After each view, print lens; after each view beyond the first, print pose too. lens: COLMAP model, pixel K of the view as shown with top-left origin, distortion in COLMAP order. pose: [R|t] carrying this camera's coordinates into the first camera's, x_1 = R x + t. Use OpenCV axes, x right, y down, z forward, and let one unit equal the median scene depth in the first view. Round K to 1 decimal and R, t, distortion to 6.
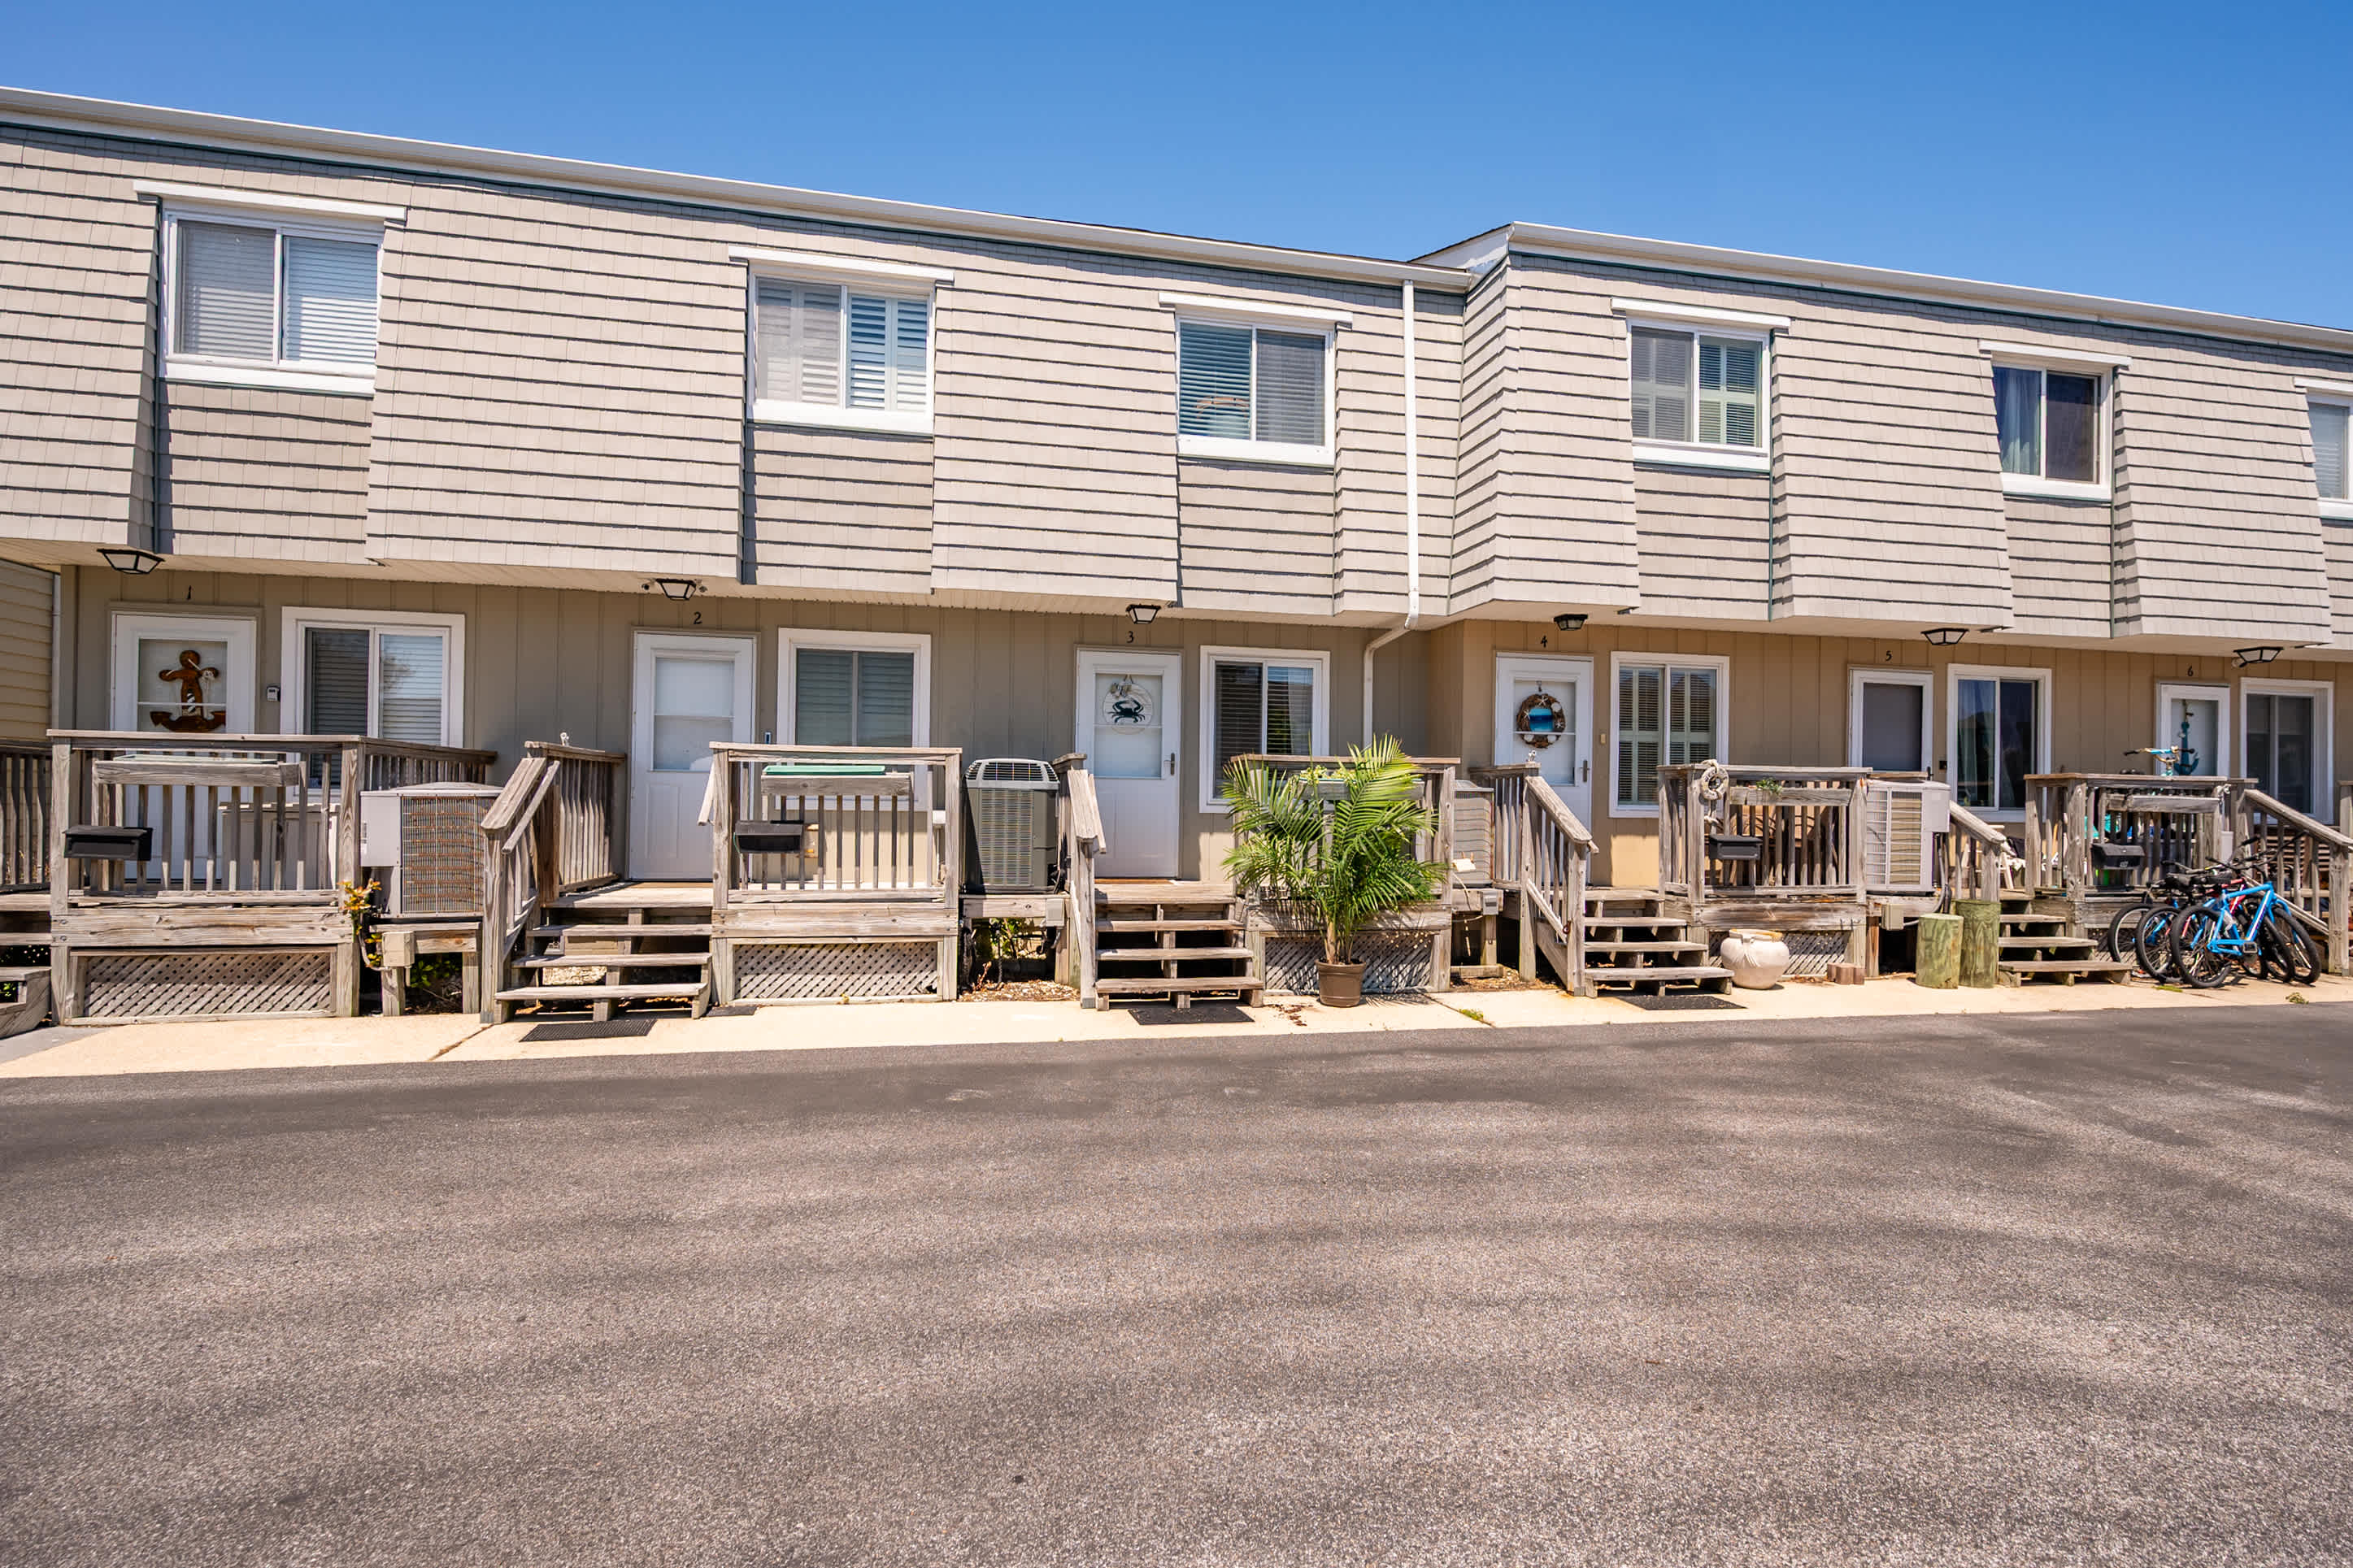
lens RADIAL K [[1054.1, 0, 1204.4], [0, 1054.1, 797.8], [0, 0, 1]] dist [-0.000913, 0.000110]
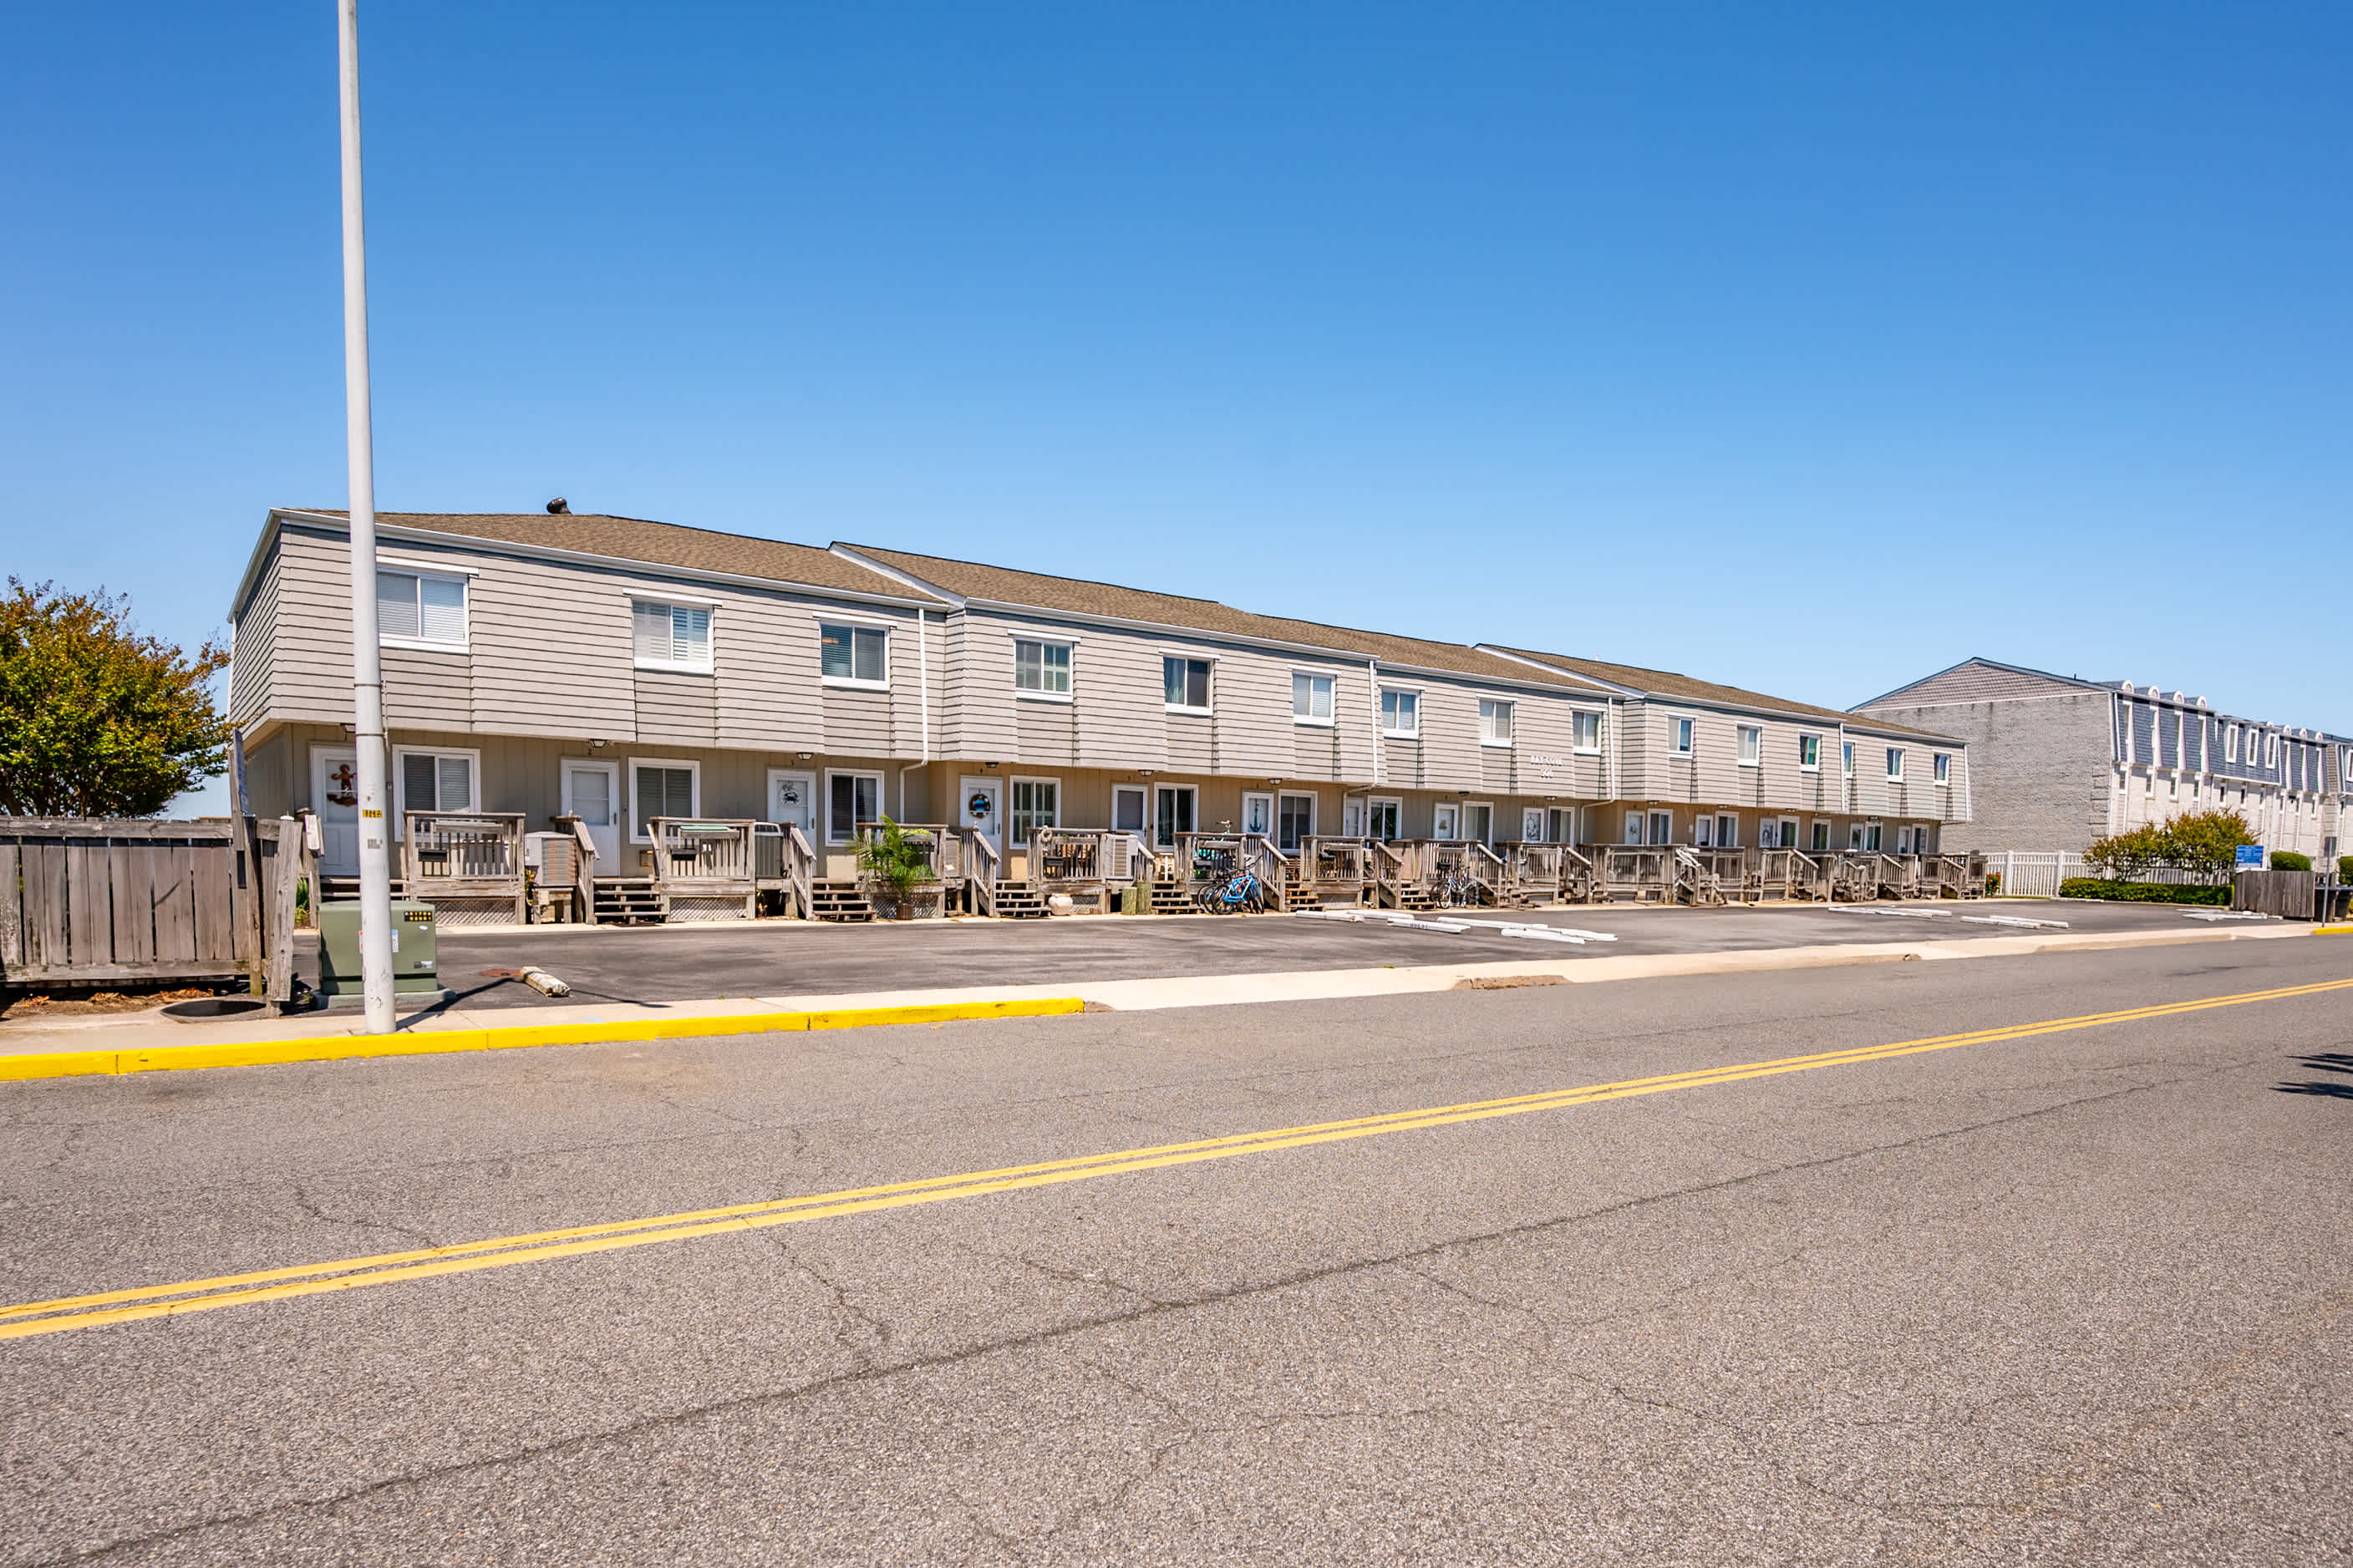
lens RADIAL K [[1330.2, 0, 1165.6], [0, 1330.2, 942.6], [0, 0, 1]] dist [0.004382, 0.000896]
pose [[0.906513, -0.026573, 0.421341, -0.584929], [-0.007038, 0.996927, 0.078014, -0.007640], [-0.422119, -0.073686, 0.903541, -1.951434]]
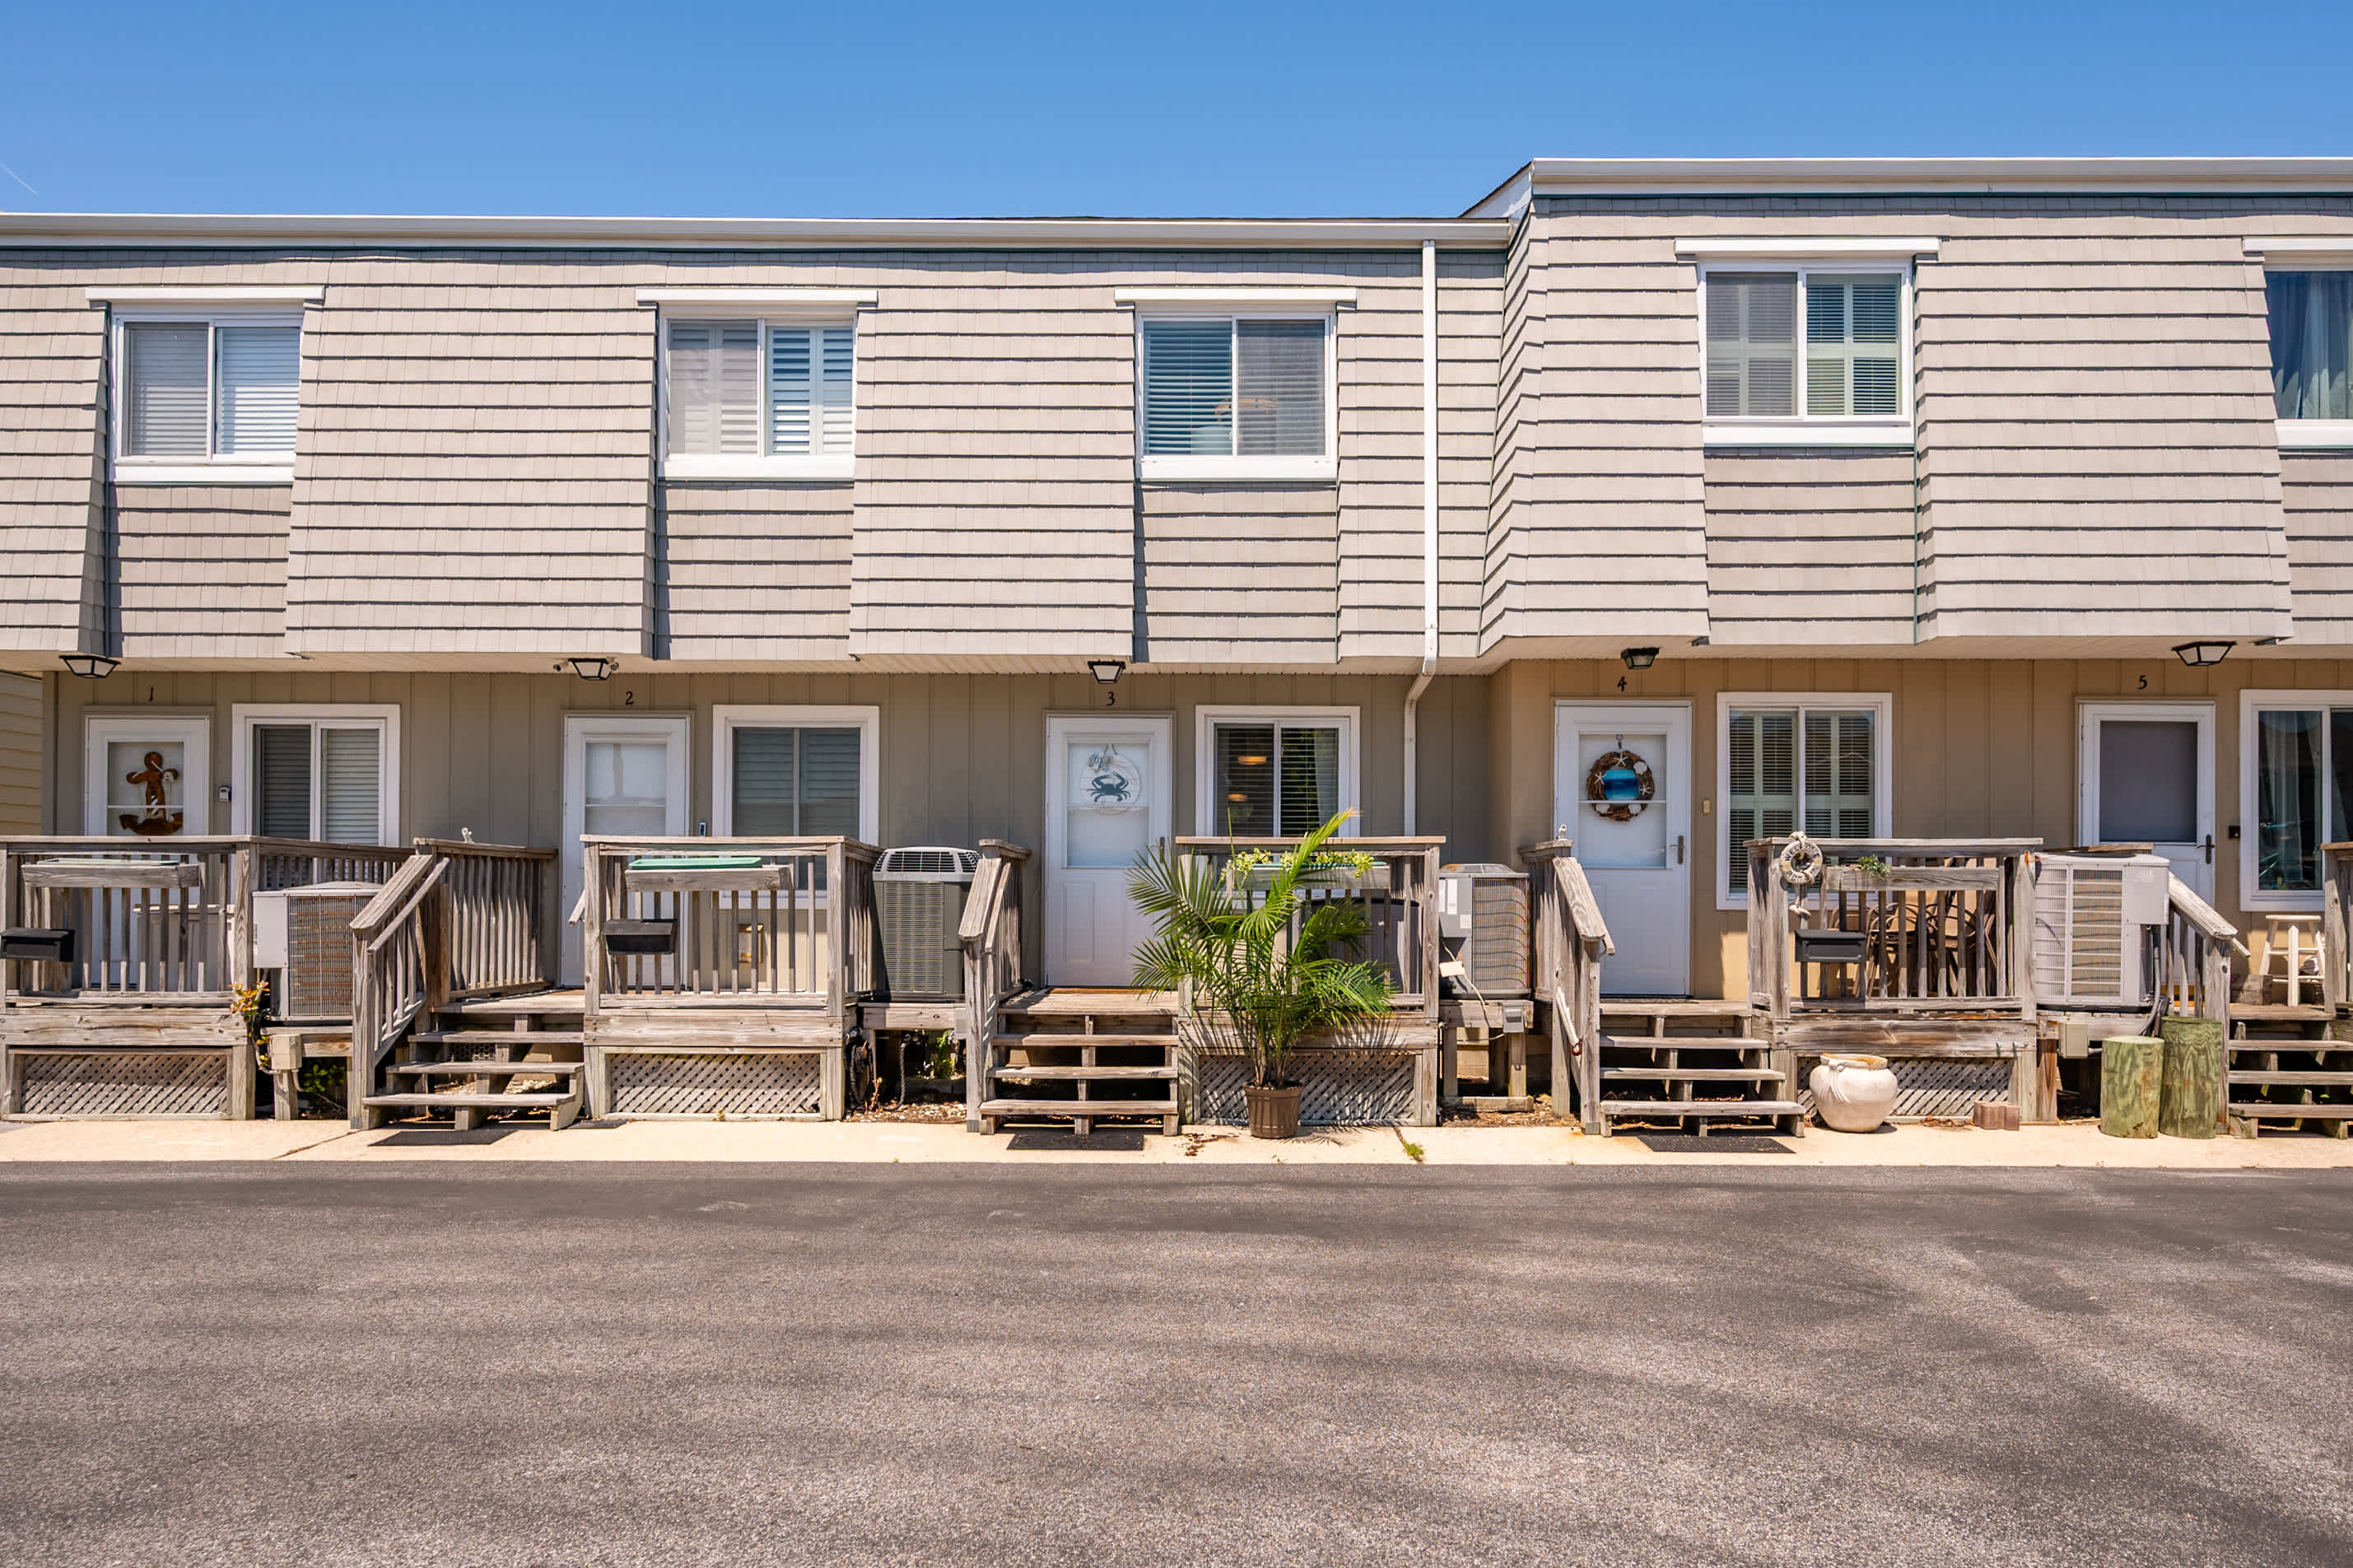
lens RADIAL K [[1421.2, 0, 1263.6], [0, 1421.2, 891.4], [0, 0, 1]] dist [-0.003190, 0.000909]
pose [[0.979442, -0.011650, -0.201388, 0.303855], [0.010829, 0.999928, -0.005180, 0.008119], [0.201434, 0.002892, 0.979498, -0.086212]]
